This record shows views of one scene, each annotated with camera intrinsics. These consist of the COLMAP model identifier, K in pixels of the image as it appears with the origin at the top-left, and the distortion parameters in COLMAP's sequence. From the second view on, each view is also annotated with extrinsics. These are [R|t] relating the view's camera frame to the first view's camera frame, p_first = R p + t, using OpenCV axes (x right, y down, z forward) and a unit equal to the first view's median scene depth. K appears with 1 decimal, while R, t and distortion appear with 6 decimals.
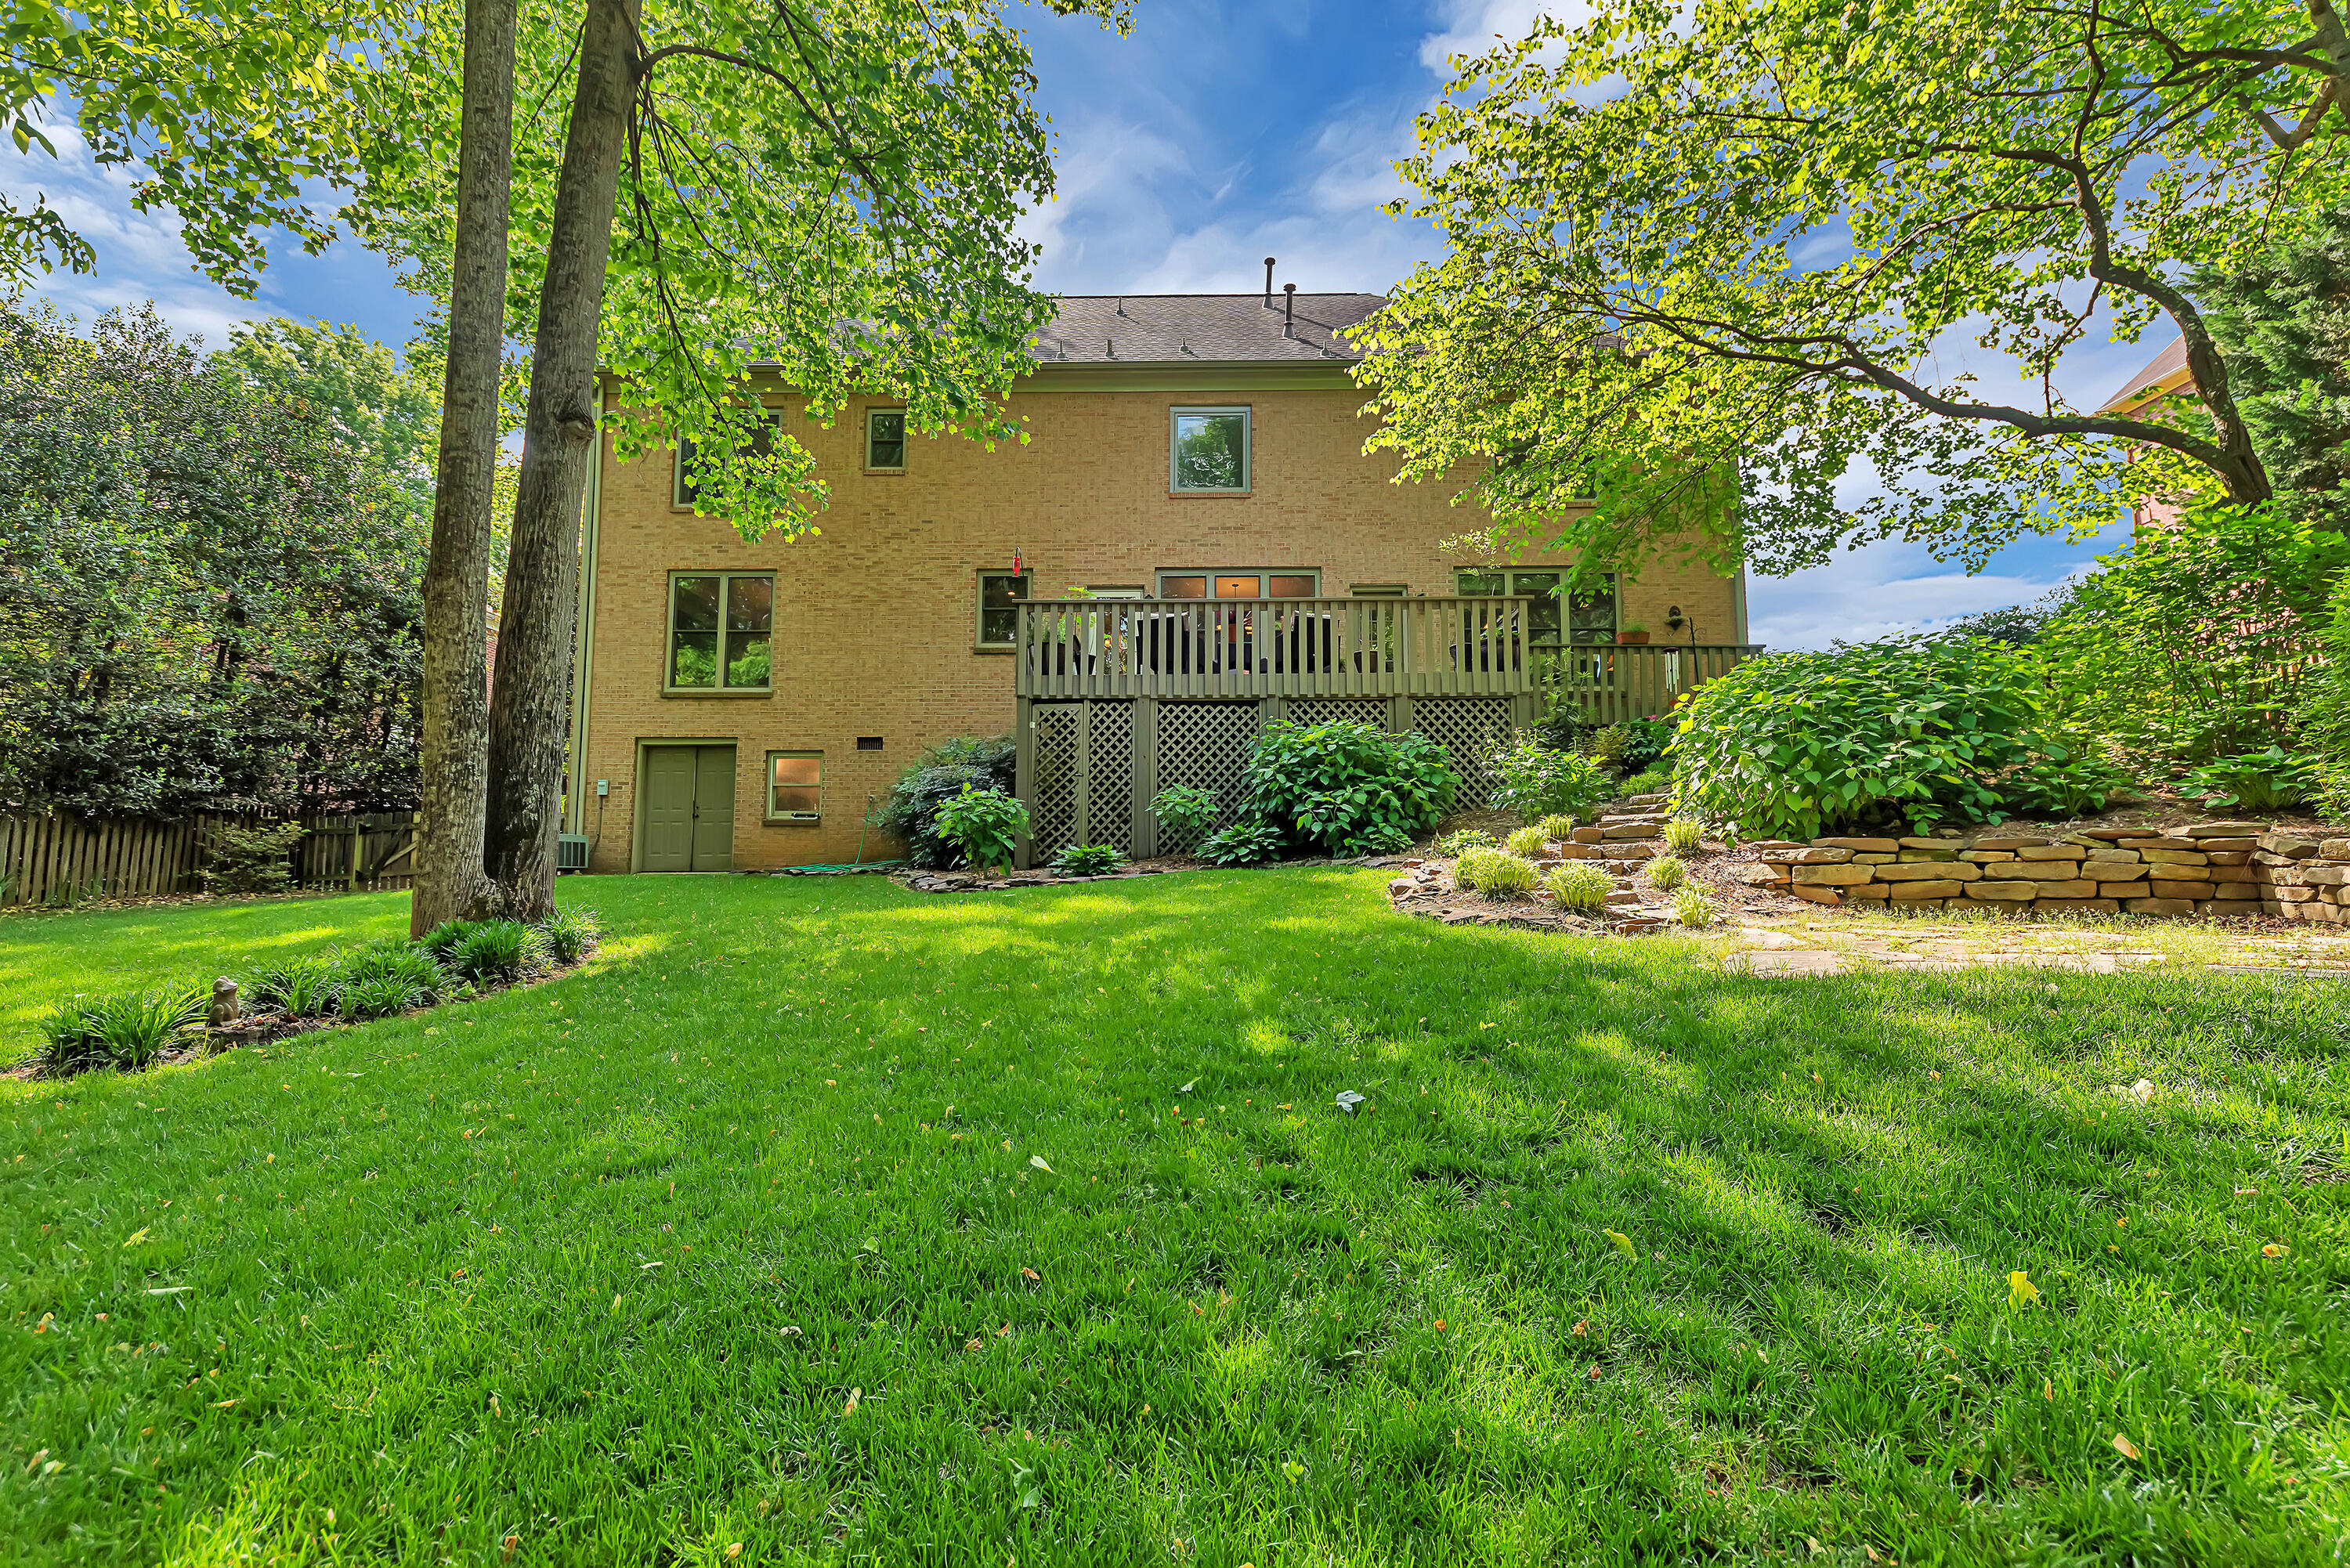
lens RADIAL K [[1006.4, 0, 1177.8], [0, 1006.4, 778.9], [0, 0, 1]] dist [0.002449, 0.000107]
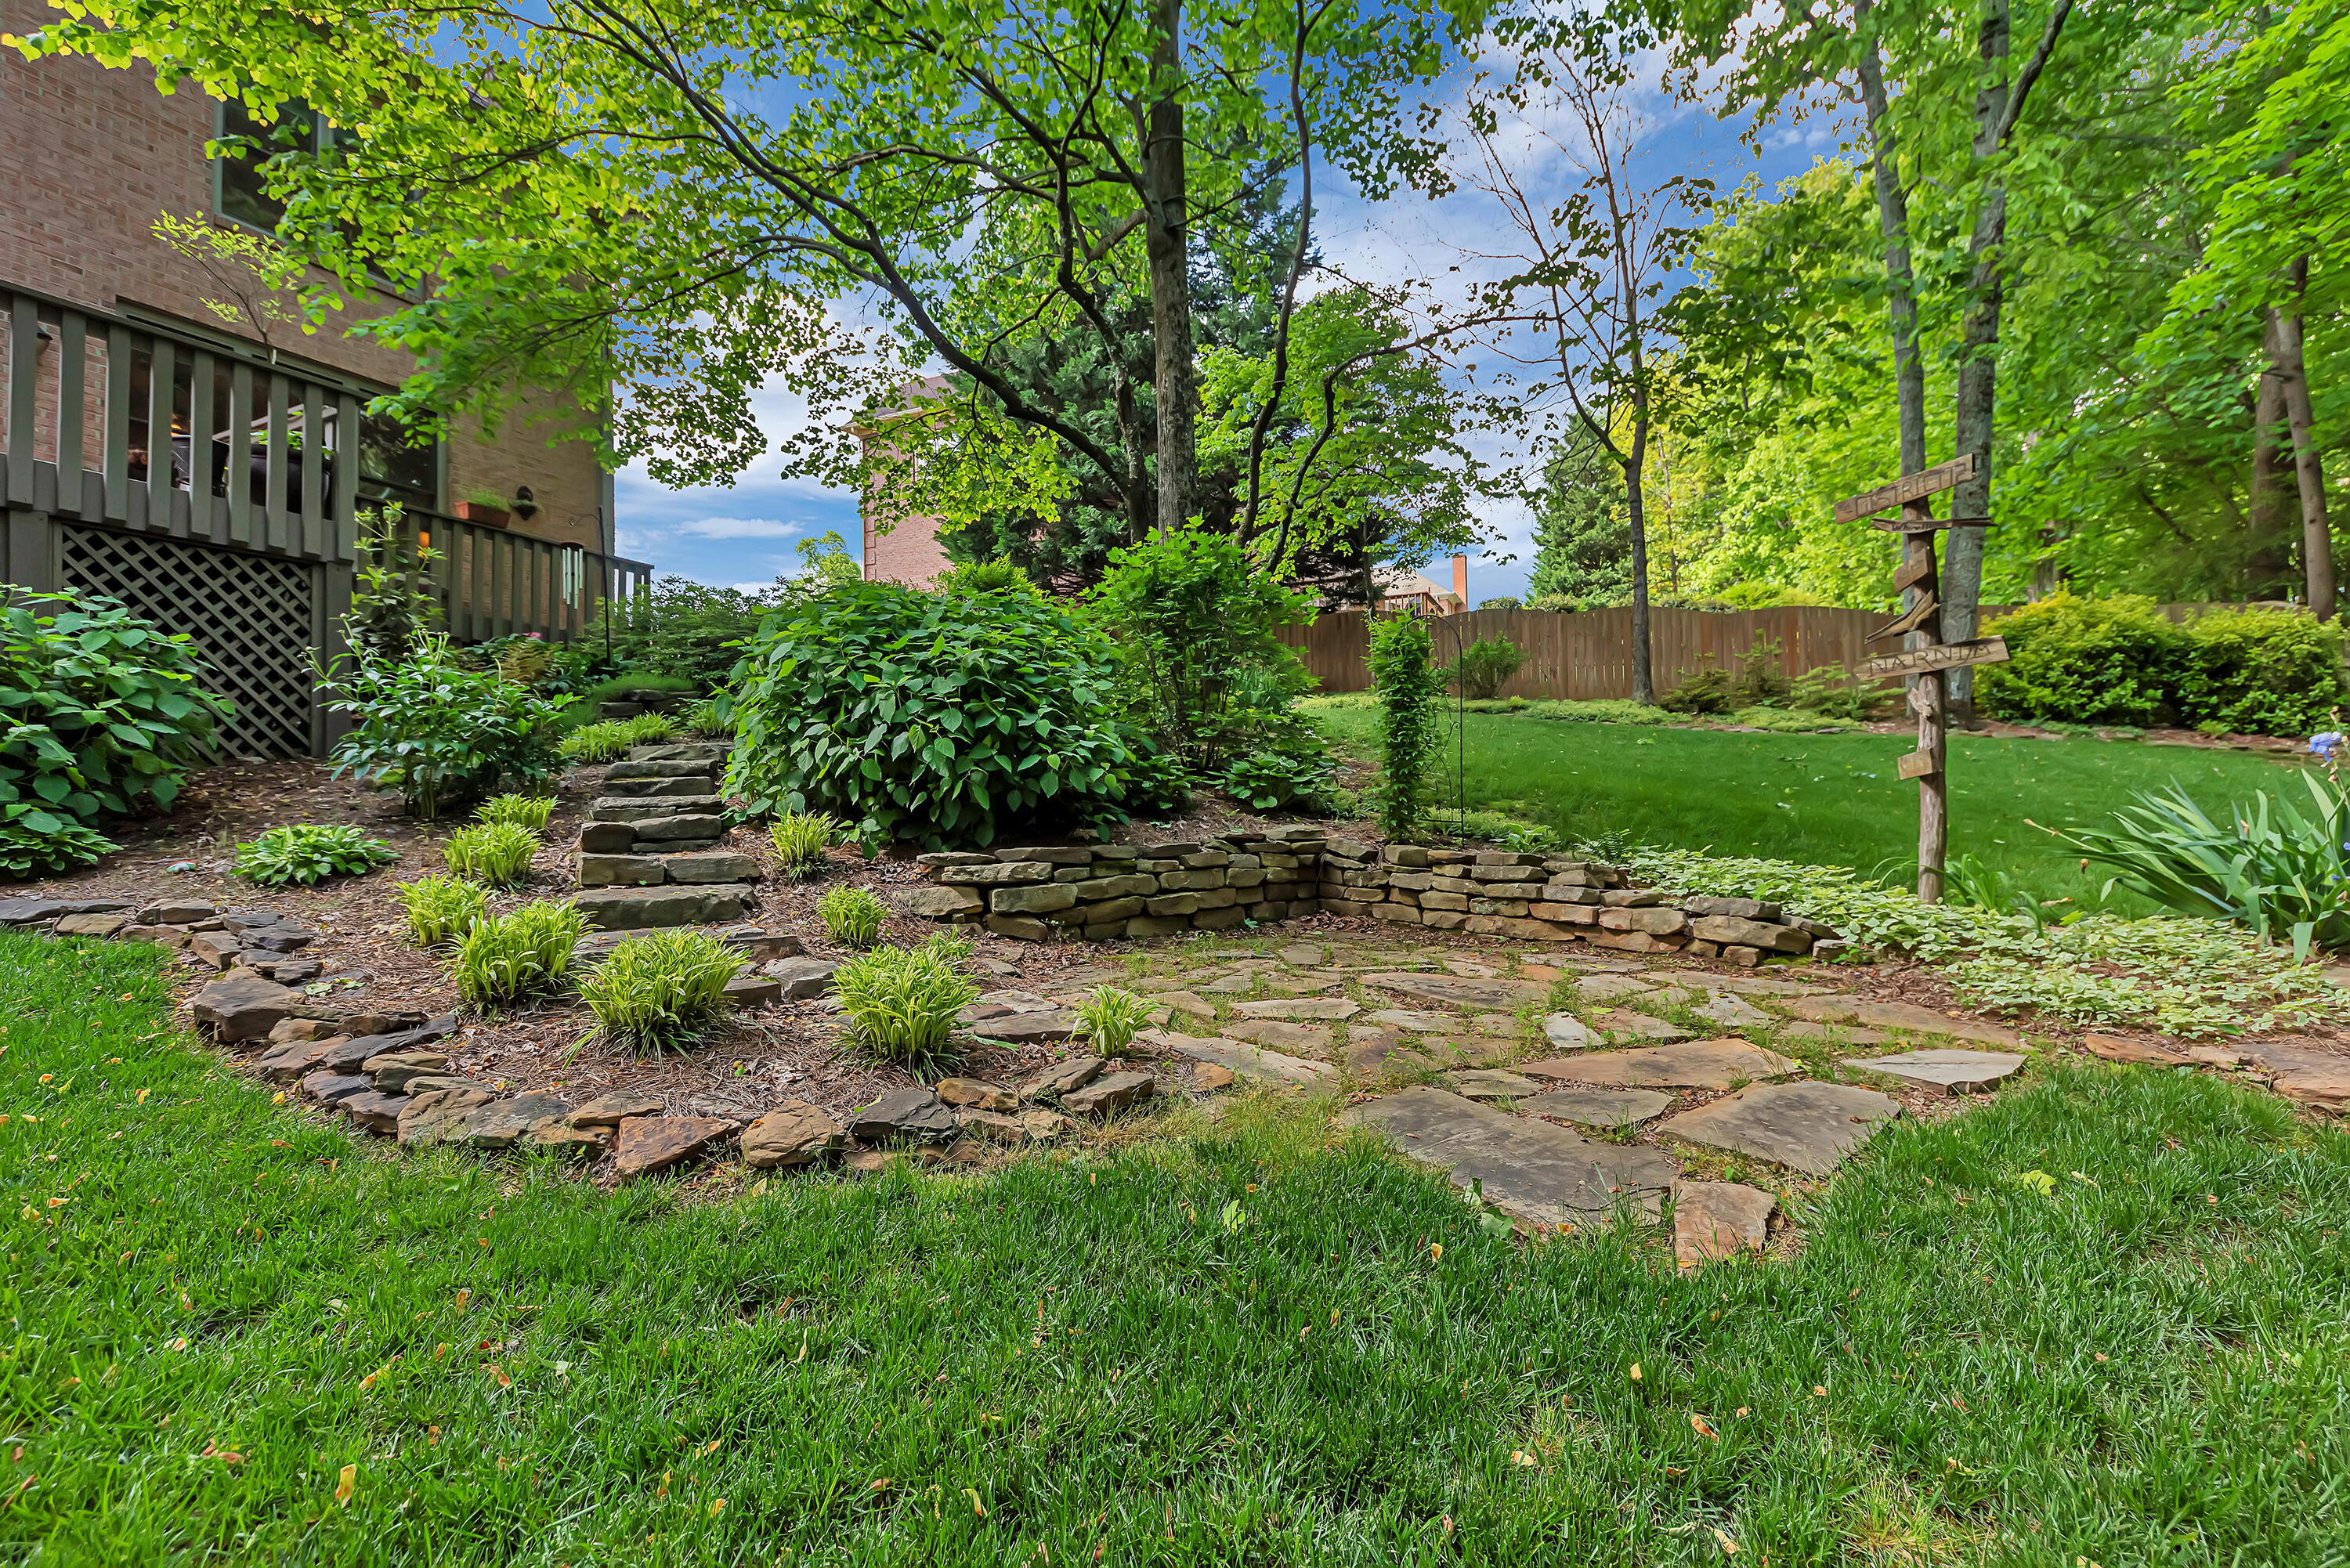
lens RADIAL K [[1006.4, 0, 1180.2], [0, 1006.4, 782.8], [0, 0, 1]] dist [0.002449, 0.000107]
pose [[0.386250, 0.012586, 0.922308, 0.004502], [-0.073108, 0.997179, 0.017009, -0.005839], [-0.919493, -0.073998, 0.386080, 0.371487]]
